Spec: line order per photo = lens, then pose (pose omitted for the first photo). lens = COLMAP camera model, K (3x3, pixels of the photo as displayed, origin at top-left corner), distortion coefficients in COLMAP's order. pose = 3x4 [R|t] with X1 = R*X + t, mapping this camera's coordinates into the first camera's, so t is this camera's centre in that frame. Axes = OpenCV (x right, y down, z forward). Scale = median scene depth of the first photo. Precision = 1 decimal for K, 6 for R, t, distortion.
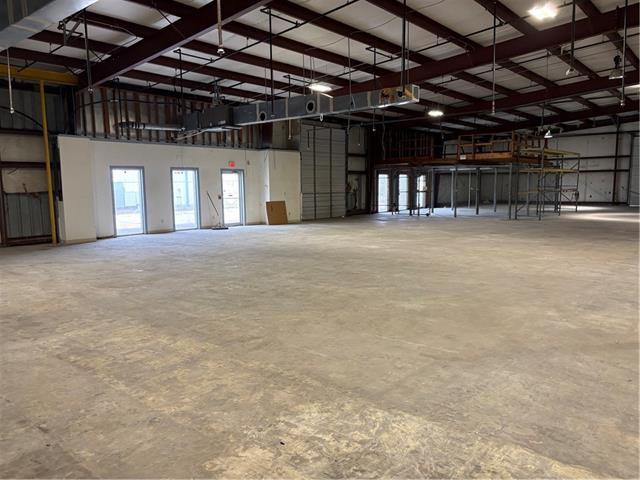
lens RADIAL K [[480.3, 0, 320.0], [0, 480.3, 240.0], [0, 0, 1]] dist [-0.000790, -0.000056]
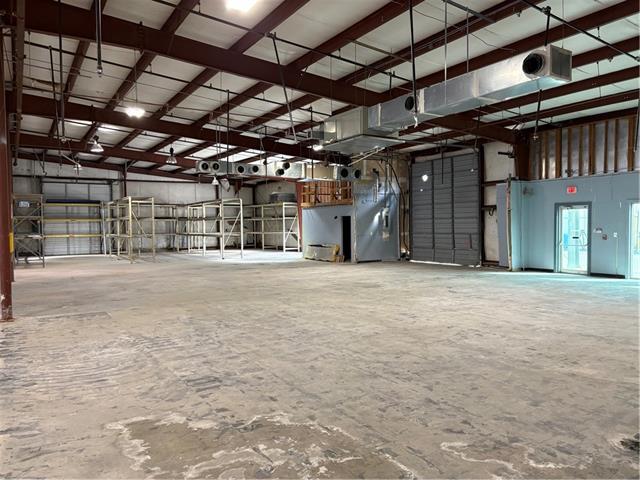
lens RADIAL K [[480.3, 0, 320.0], [0, 480.3, 240.0], [0, 0, 1]] dist [-0.000790, -0.000056]
pose [[-0.302879, 0.045759, -0.951930, 0.906688], [-0.098157, 0.992037, 0.078918, -0.139957], [0.947961, 0.117341, -0.295976, 1.080640]]
